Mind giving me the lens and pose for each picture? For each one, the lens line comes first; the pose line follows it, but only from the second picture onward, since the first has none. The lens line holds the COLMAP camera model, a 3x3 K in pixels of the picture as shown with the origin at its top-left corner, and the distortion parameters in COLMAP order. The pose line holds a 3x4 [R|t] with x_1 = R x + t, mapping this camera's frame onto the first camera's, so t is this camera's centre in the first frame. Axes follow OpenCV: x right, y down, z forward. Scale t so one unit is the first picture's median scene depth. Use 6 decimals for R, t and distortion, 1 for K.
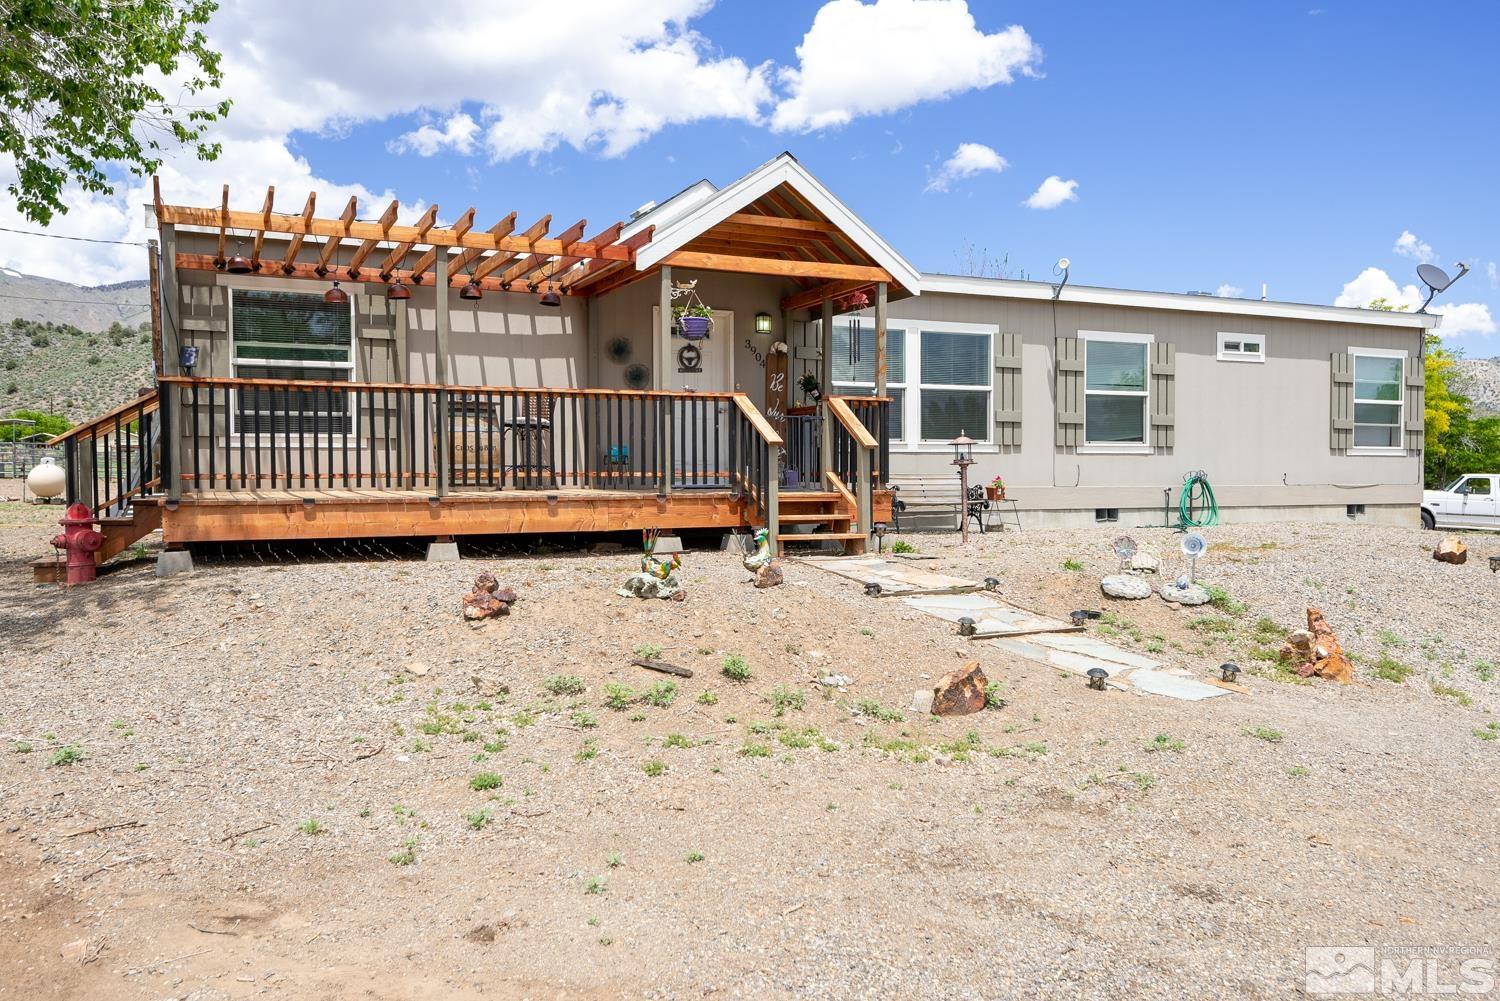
lens RADIAL K [[1138.9, 0, 749.5], [0, 1138.9, 501.6], [0, 0, 1]] dist [0.031400, 0.005533]
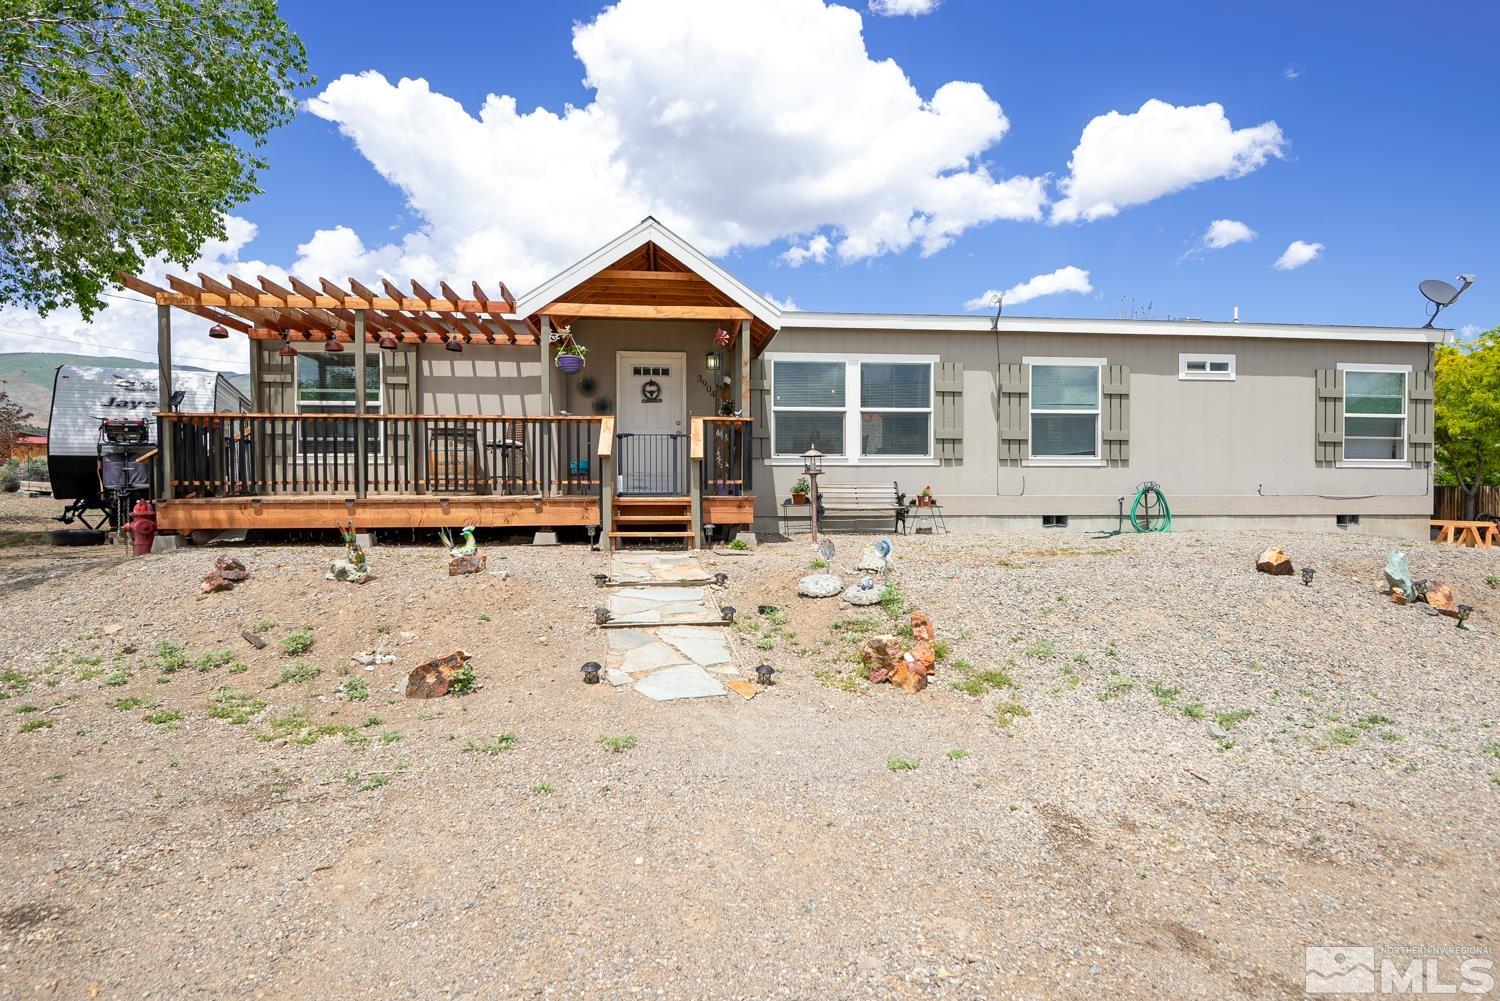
lens RADIAL K [[836.9, 0, 754.8], [0, 836.9, 493.8], [0, 0, 1]] dist [0.010731, -0.007639]
pose [[0.952297, 0.003876, -0.305148, 0.333549], [-0.009404, 0.999817, -0.016646, 0.001644], [0.305027, 0.018721, 0.952160, 0.155111]]
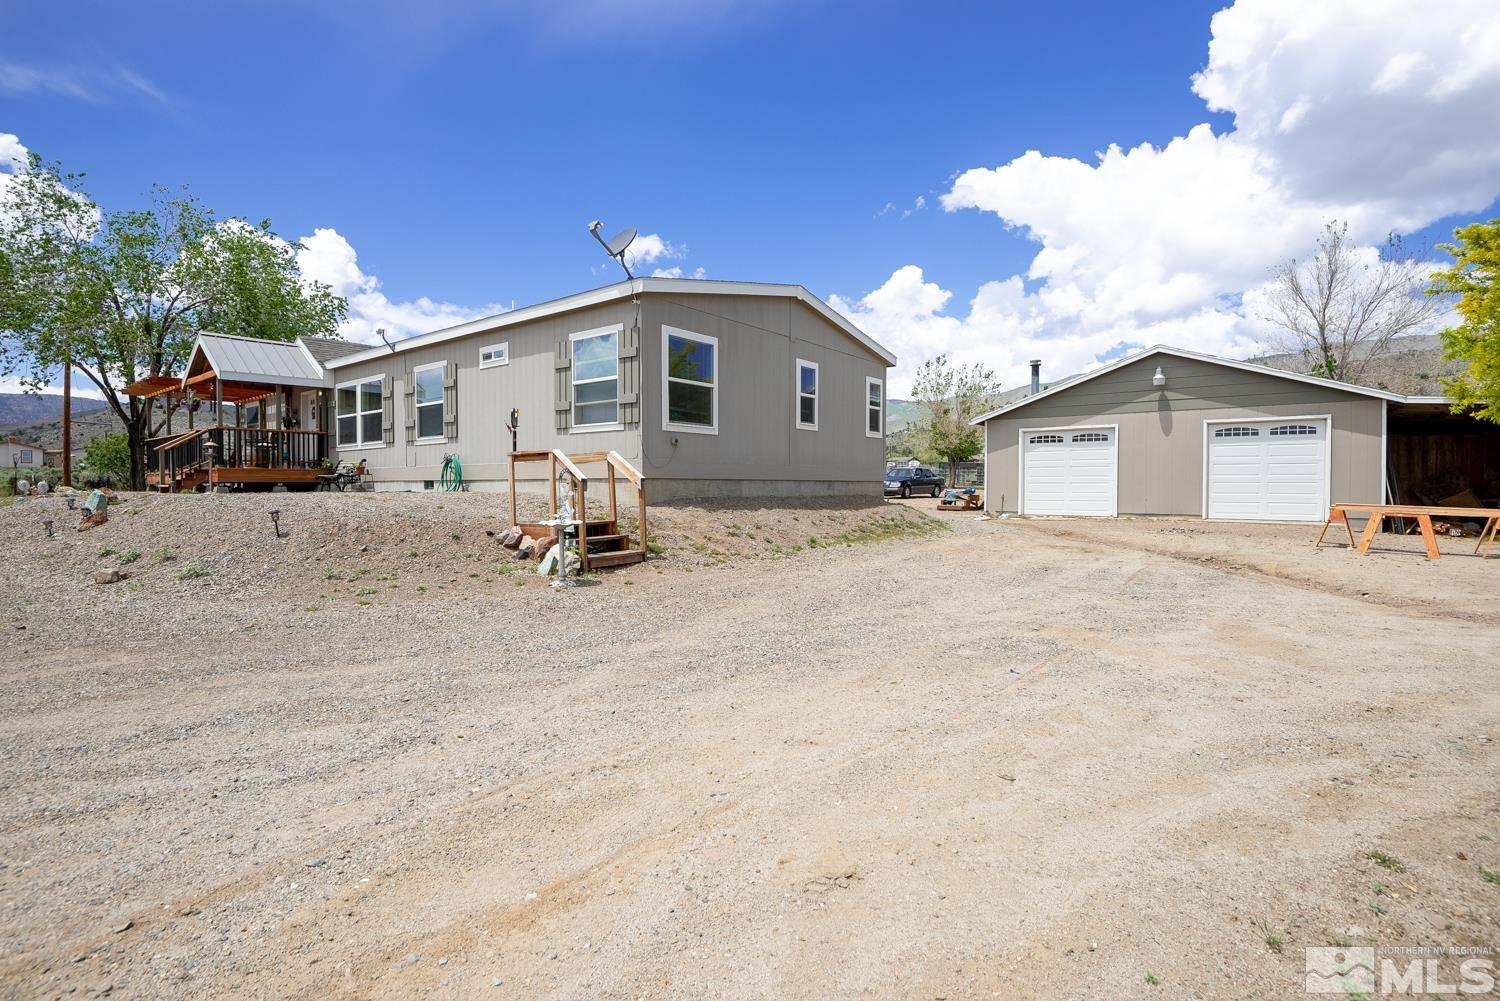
lens RADIAL K [[710.4, 0, 747.2], [0, 710.4, 499.7], [0, 0, 1]] dist [-0.034731, -0.004204]
pose [[0.458790, 0.012534, -0.888456, 1.589762], [-0.029585, 0.999562, -0.001176, 0.024061], [0.888052, 0.026825, 0.458960, 1.122555]]
